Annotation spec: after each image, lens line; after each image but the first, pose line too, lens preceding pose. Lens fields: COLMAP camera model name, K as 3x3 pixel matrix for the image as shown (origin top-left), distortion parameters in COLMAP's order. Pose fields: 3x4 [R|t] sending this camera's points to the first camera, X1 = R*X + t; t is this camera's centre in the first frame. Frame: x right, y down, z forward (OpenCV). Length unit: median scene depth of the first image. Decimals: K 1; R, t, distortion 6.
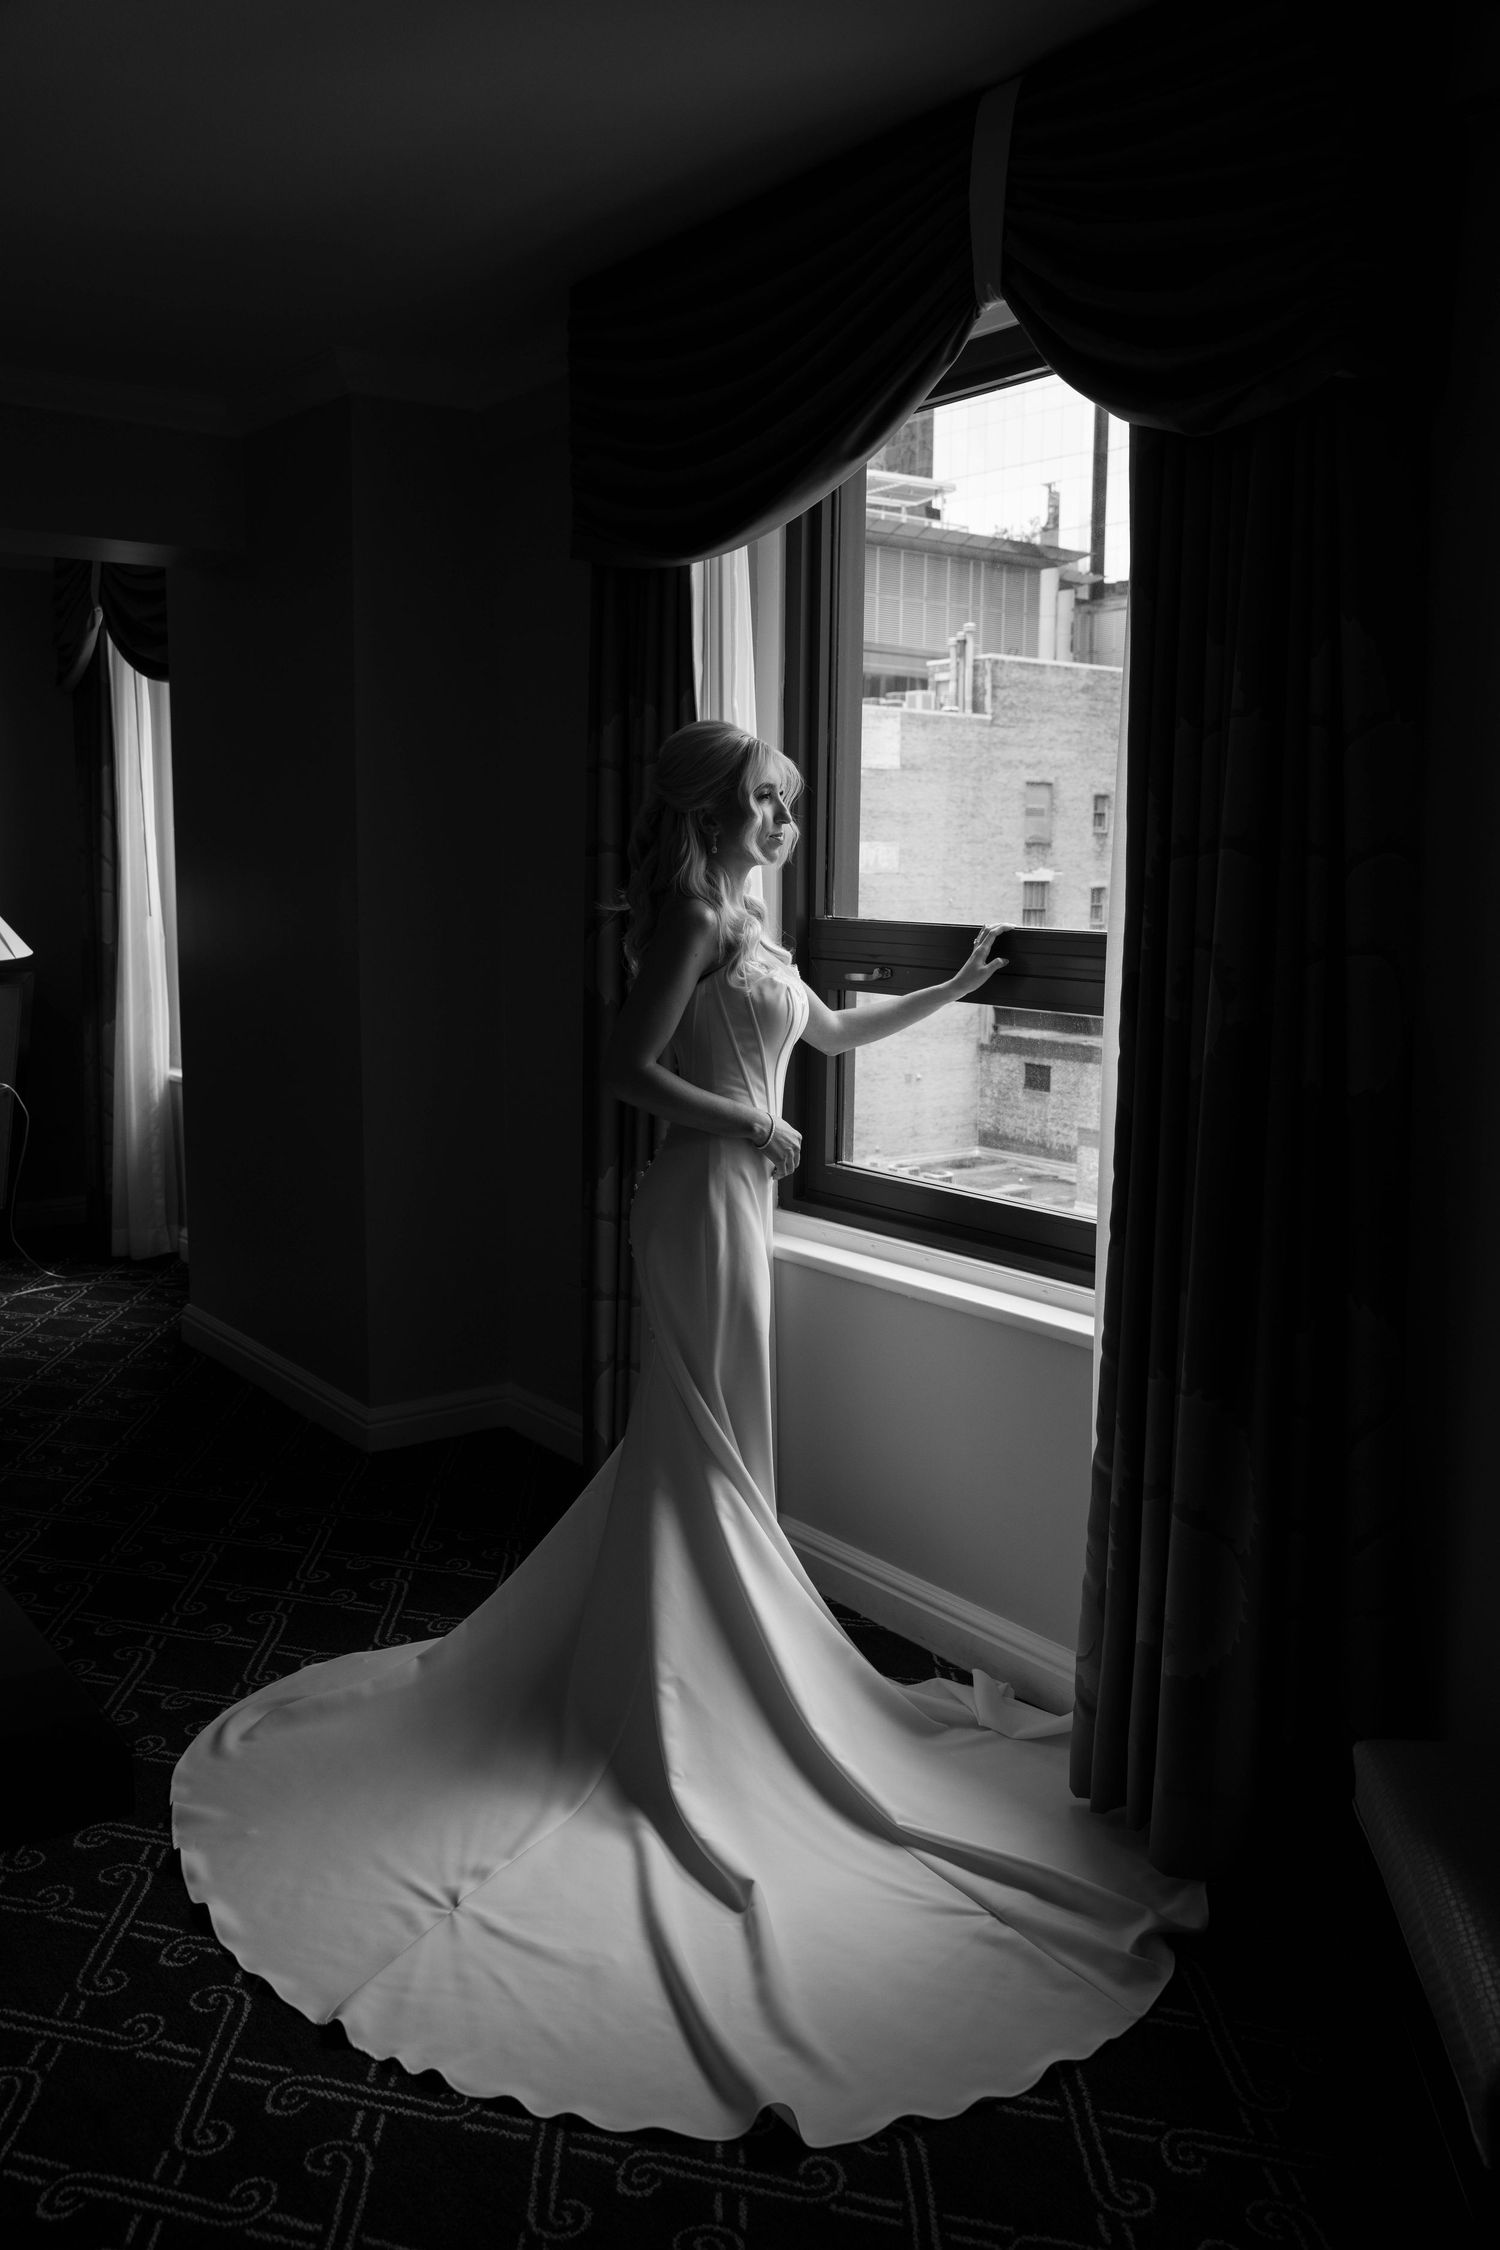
lens RADIAL K [[1872.0, 0, 743.9], [0, 1872.0, 1123.1], [0, 0, 1]] dist [-0.067227, 0.068573]
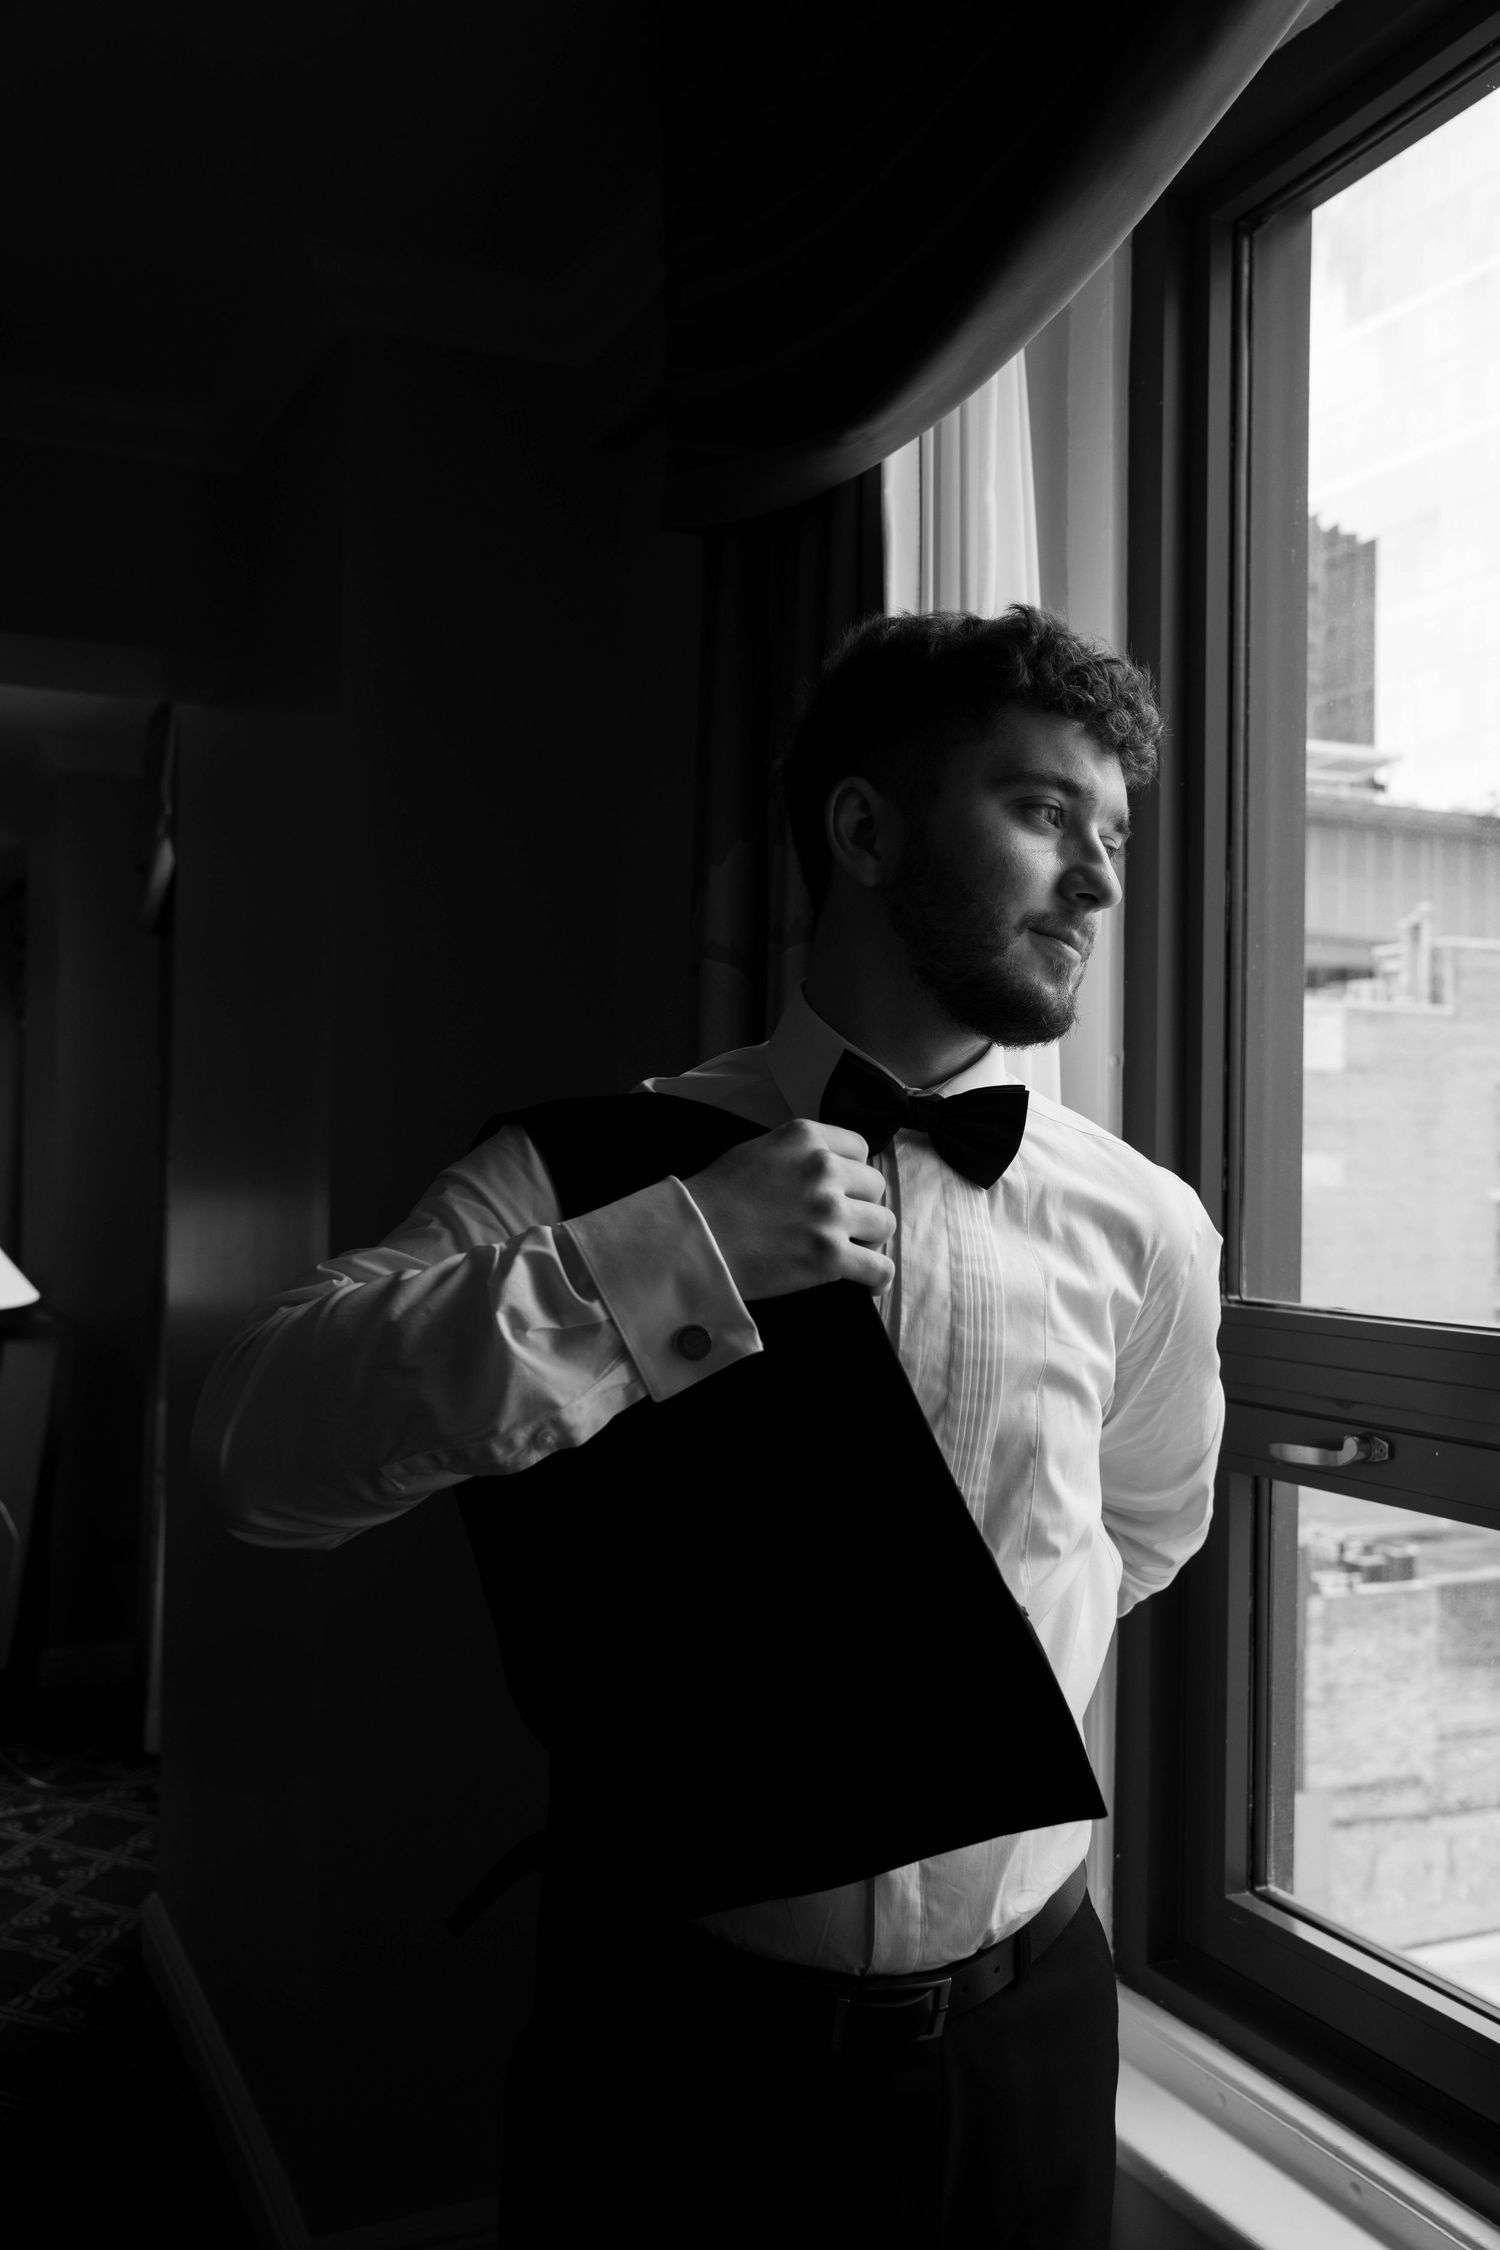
lens RADIAL K [[2079.4, 0, 737.6], [0, 2079.4, 1079.6], [0, 0, 1]] dist [-0.033133, -0.002907]
pose [[0.979648, -0.001311, -0.200719, 0.030940], [-0.035566, 0.983022, -0.180010, -0.072677], [0.197547, 0.183485, 0.962969, 0.524759]]
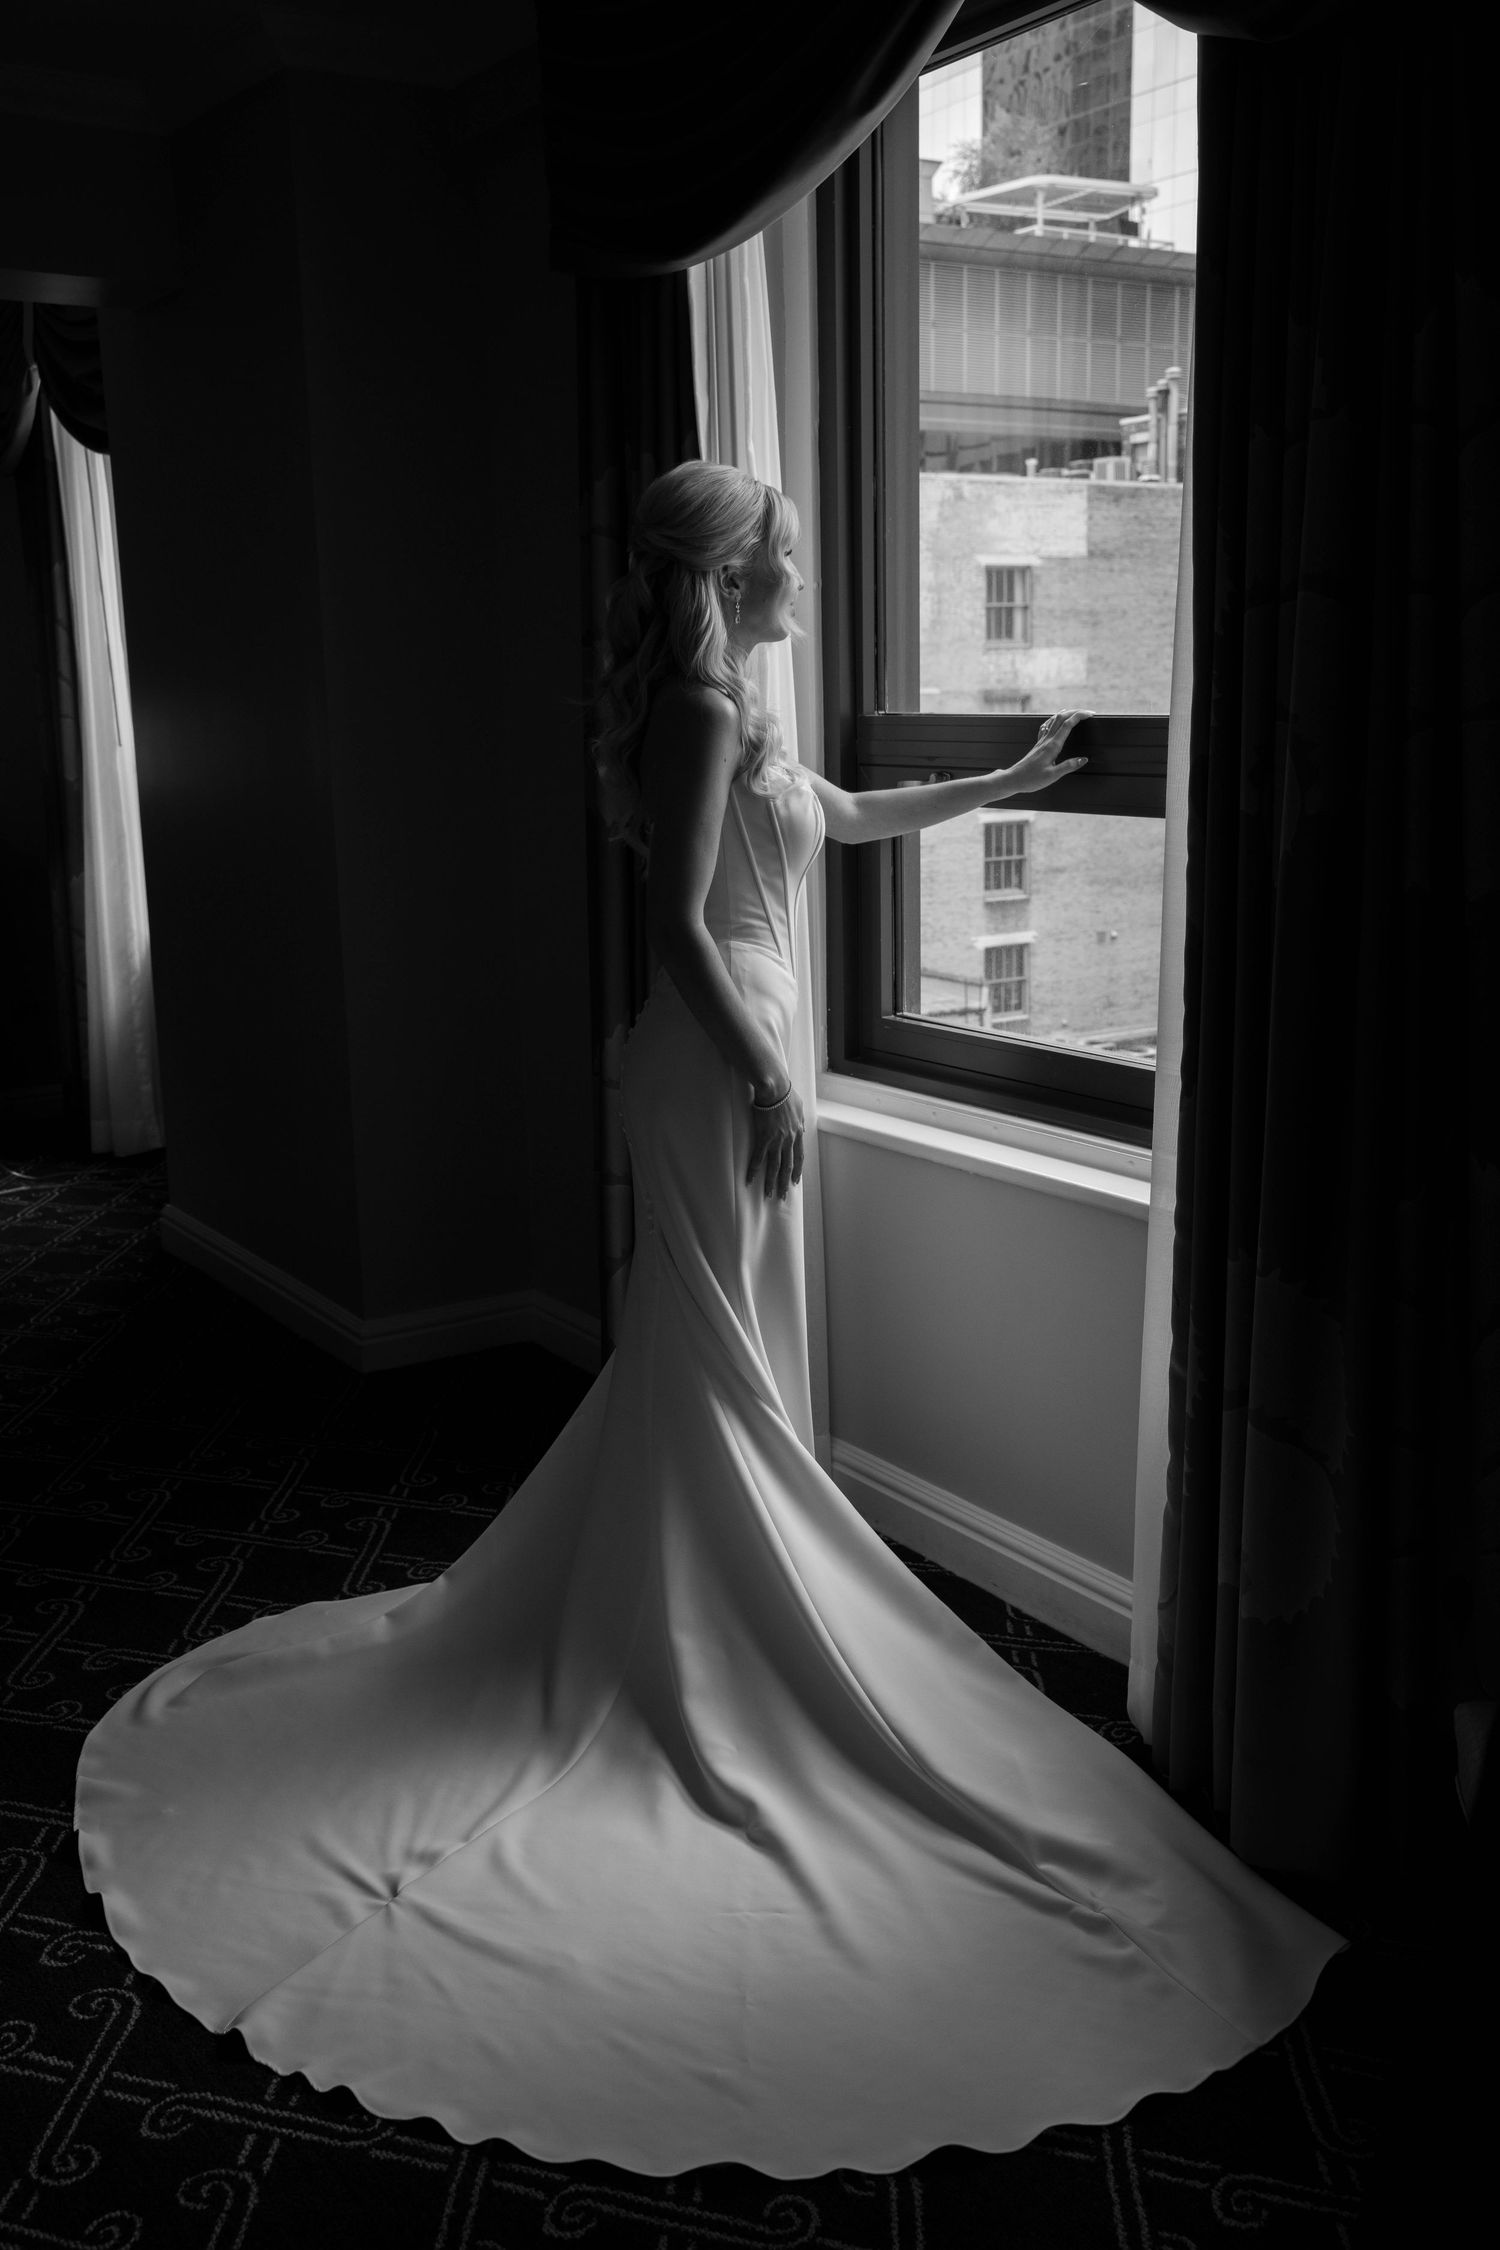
lens RADIAL K [[2233.0, 0, 745.0], [0, 2233.0, 1128.3], [0, 0, 1]] dist [0.037716, 0.000000]
pose [[0.997217, -0.015155, -0.072999, 0.057083], [0.019368, 0.998166, 0.057350, 0.014067], [0.071996, -0.058605, 0.995682, 0.012757]]
